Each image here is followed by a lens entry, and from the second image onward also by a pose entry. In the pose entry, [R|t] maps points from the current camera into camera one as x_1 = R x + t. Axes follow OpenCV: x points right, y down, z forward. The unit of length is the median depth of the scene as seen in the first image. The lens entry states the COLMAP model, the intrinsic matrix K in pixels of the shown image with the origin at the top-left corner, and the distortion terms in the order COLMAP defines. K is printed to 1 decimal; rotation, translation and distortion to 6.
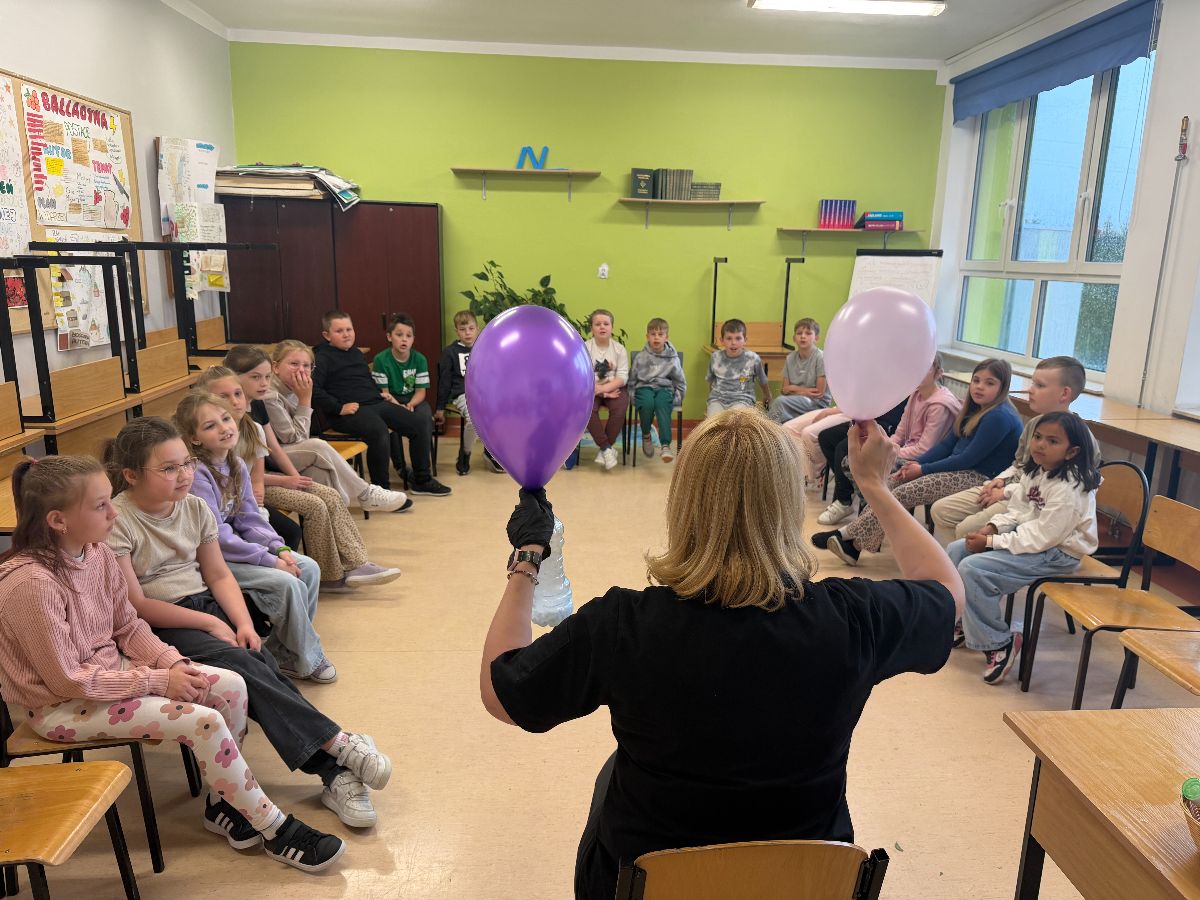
lens RADIAL K [[852.2, 0, 595.4], [0, 852.2, 452.1], [0, 0, 1]] dist [-0.001180, 0.003187]
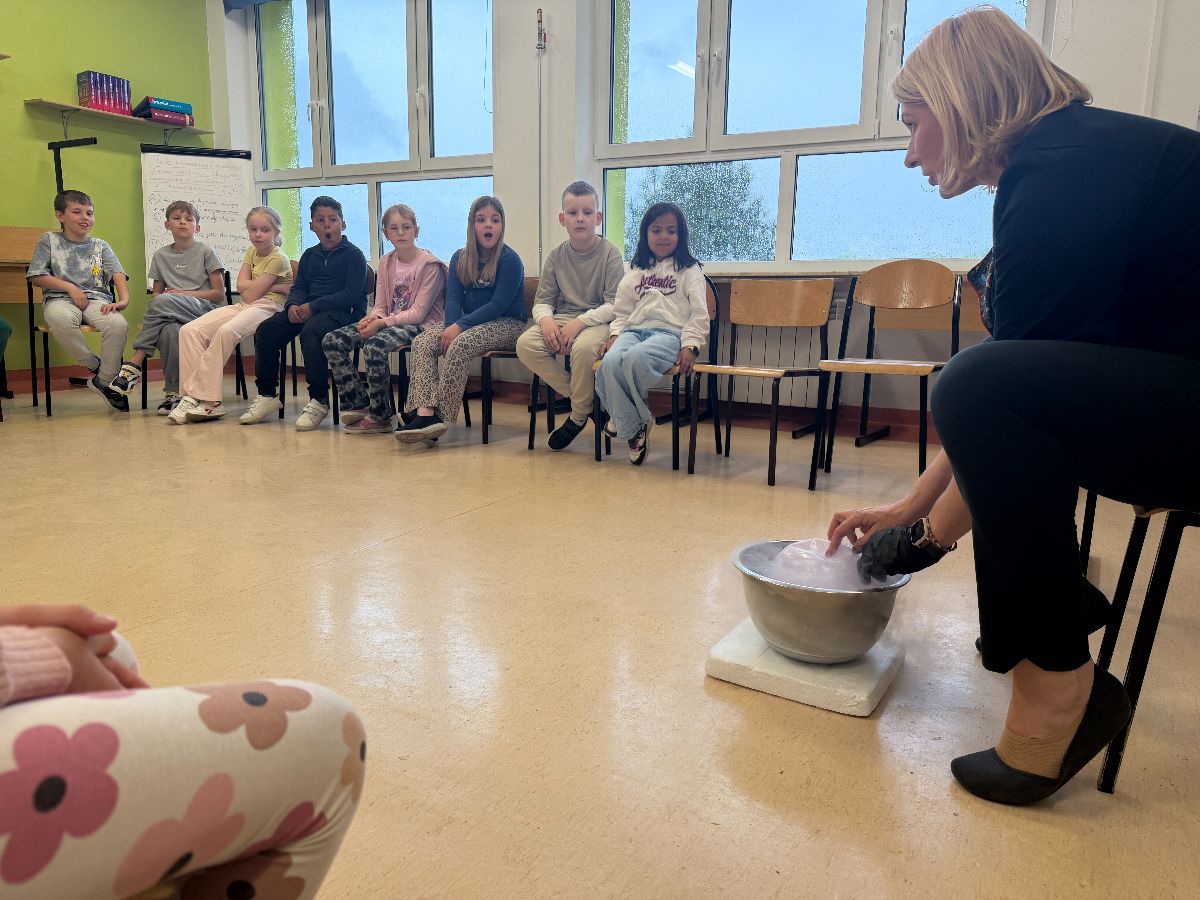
lens RADIAL K [[852.2, 0, 595.4], [0, 852.2, 452.1], [0, 0, 1]] dist [-0.001180, 0.003187]
pose [[0.532842, -0.161455, 0.830669, -0.213117], [0.183046, 0.980380, 0.073138, 0.080627], [-0.826180, 0.113080, 0.551941, 0.266271]]
